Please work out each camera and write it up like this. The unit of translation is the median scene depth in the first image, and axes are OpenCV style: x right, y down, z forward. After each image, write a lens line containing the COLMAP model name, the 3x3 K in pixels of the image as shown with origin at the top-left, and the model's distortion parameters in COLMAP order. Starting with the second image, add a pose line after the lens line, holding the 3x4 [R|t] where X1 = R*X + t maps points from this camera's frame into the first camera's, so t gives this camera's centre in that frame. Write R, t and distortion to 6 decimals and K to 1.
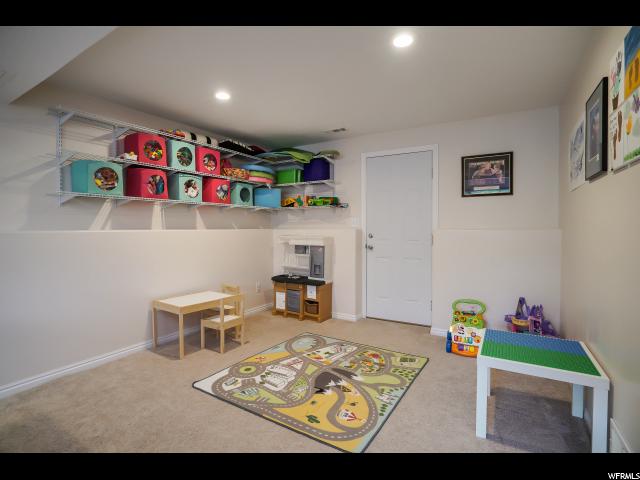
lens RADIAL K [[308.7, 0, 320.4], [0, 308.7, 235.7], [0, 0, 1]] dist [-0.028412, 0.000236]
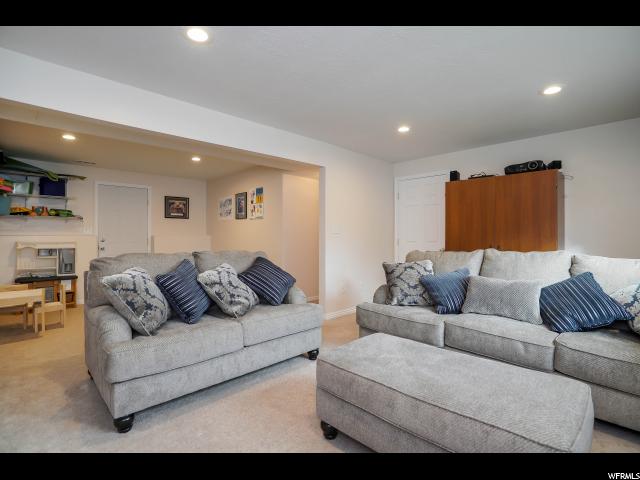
lens RADIAL K [[308.7, 0, 320.6], [0, 308.7, 237.5], [0, 0, 1]] dist [-0.028412, 0.000236]
pose [[0.266376, -0.004720, 0.963858, -0.921470], [0.029345, 0.999564, -0.003216, 0.021452], [-0.963422, 0.029141, 0.266399, -0.333298]]
